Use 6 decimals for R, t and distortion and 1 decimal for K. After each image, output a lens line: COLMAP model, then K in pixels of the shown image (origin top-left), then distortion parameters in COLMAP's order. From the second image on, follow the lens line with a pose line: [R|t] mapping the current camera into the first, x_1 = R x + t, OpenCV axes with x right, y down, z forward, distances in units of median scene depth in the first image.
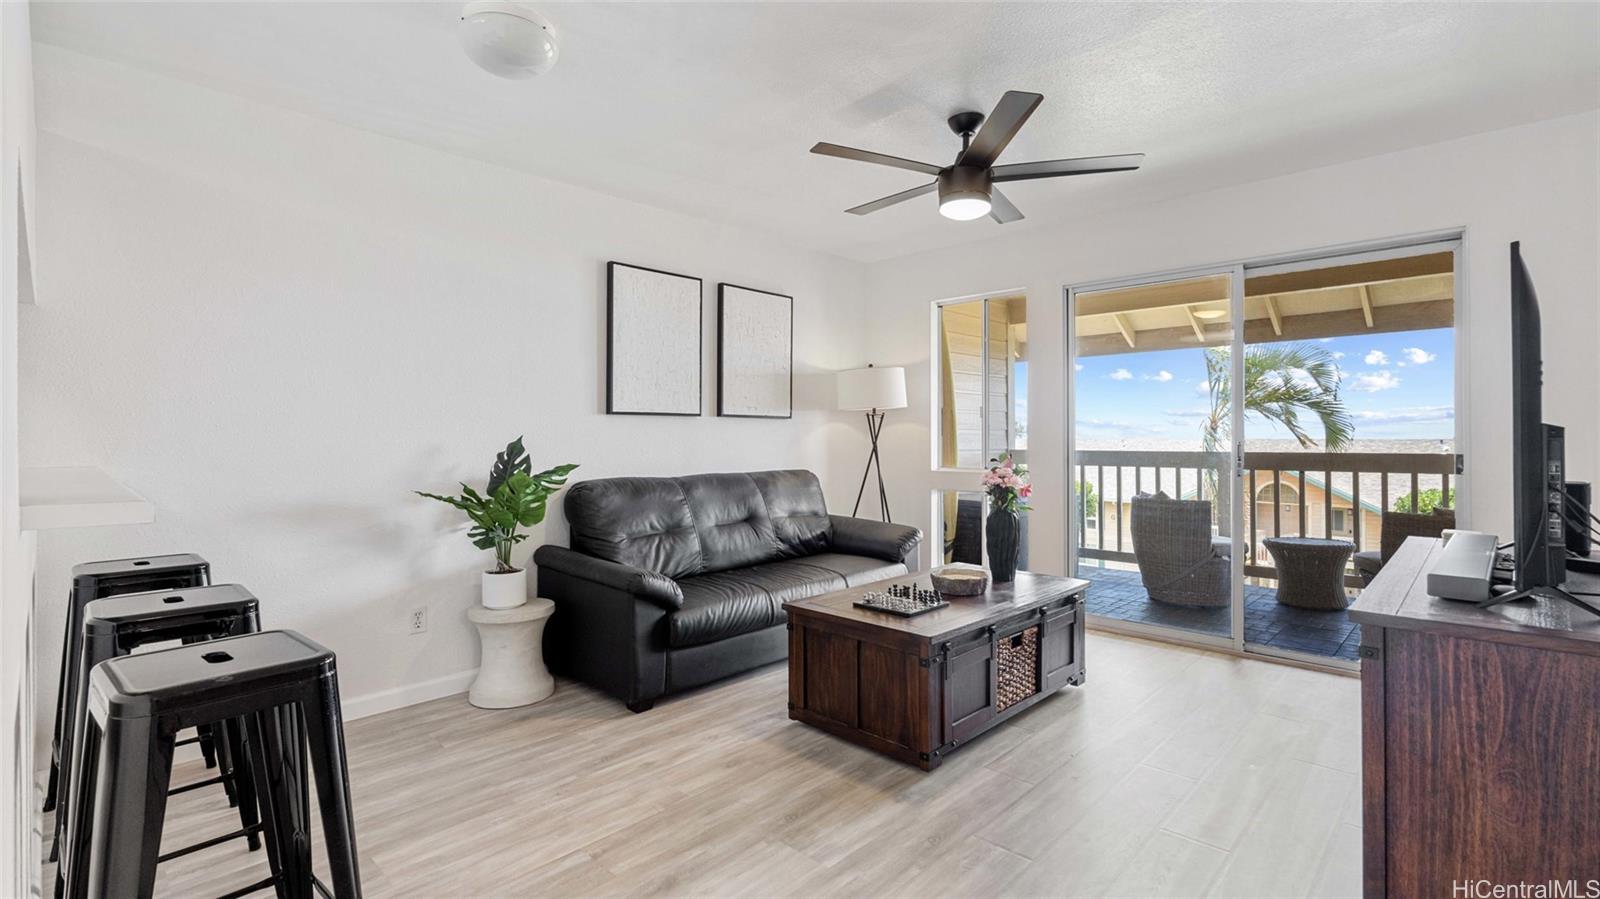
lens RADIAL K [[726.4, 0, 800.0], [0, 726.4, 449.5], [0, 0, 1]] dist [0.009871, 0.000467]
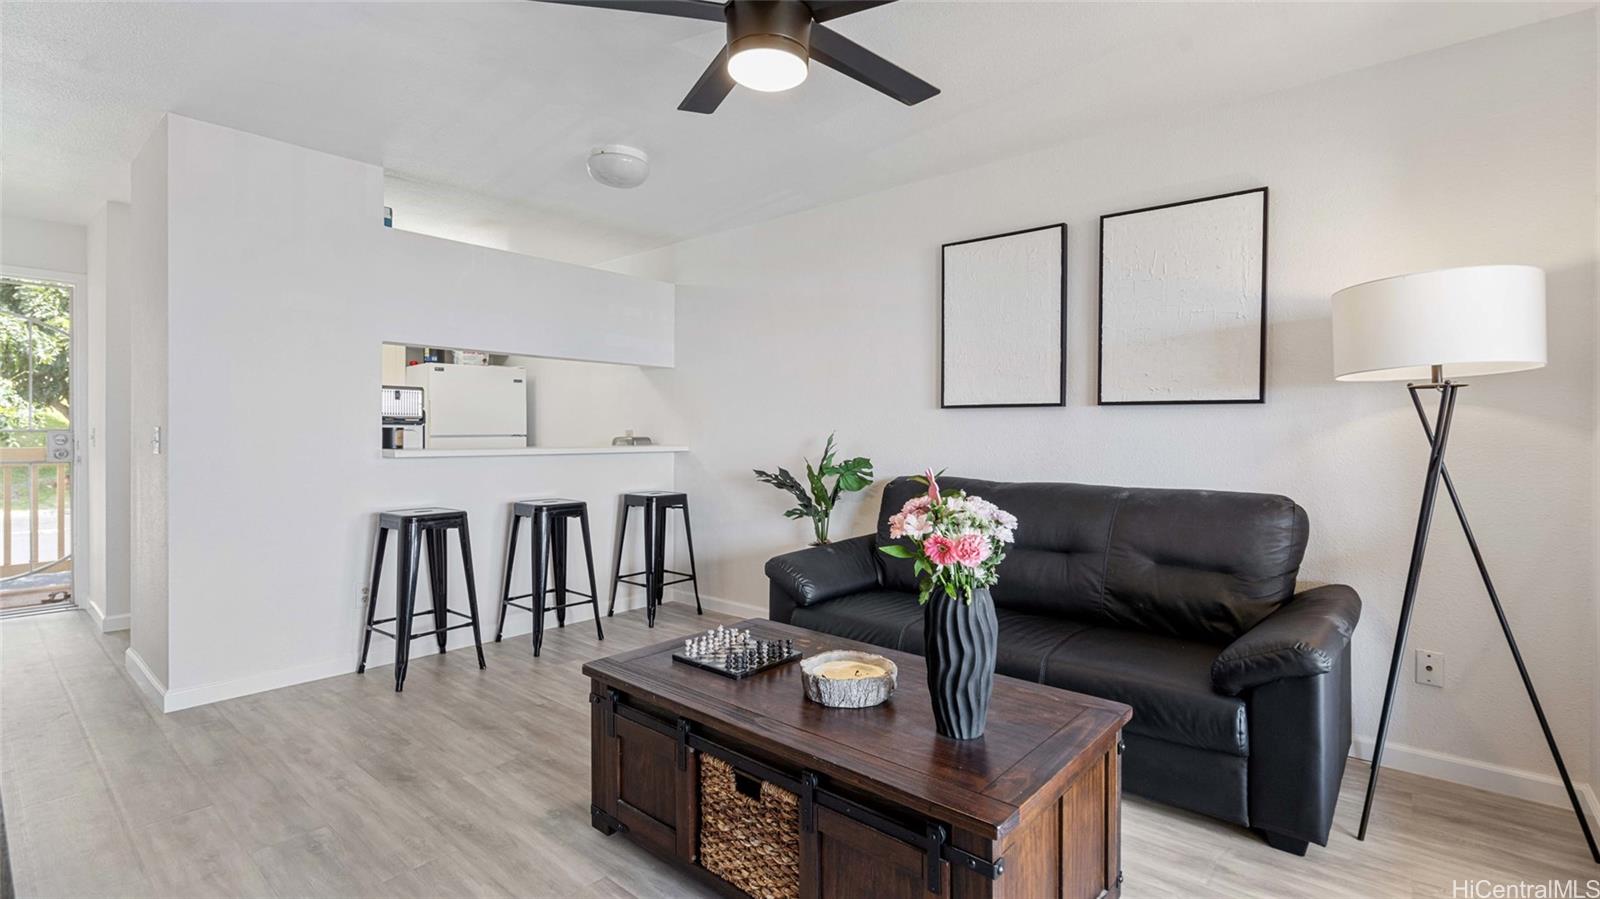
lens RADIAL K [[726.4, 0, 800.0], [0, 726.4, 449.5], [0, 0, 1]] dist [0.009871, 0.000467]
pose [[0.057352, 0.026326, -0.998007, 0.789530], [-0.027436, 0.999316, 0.024784, -0.016356], [0.997977, 0.025960, 0.058035, 0.910171]]
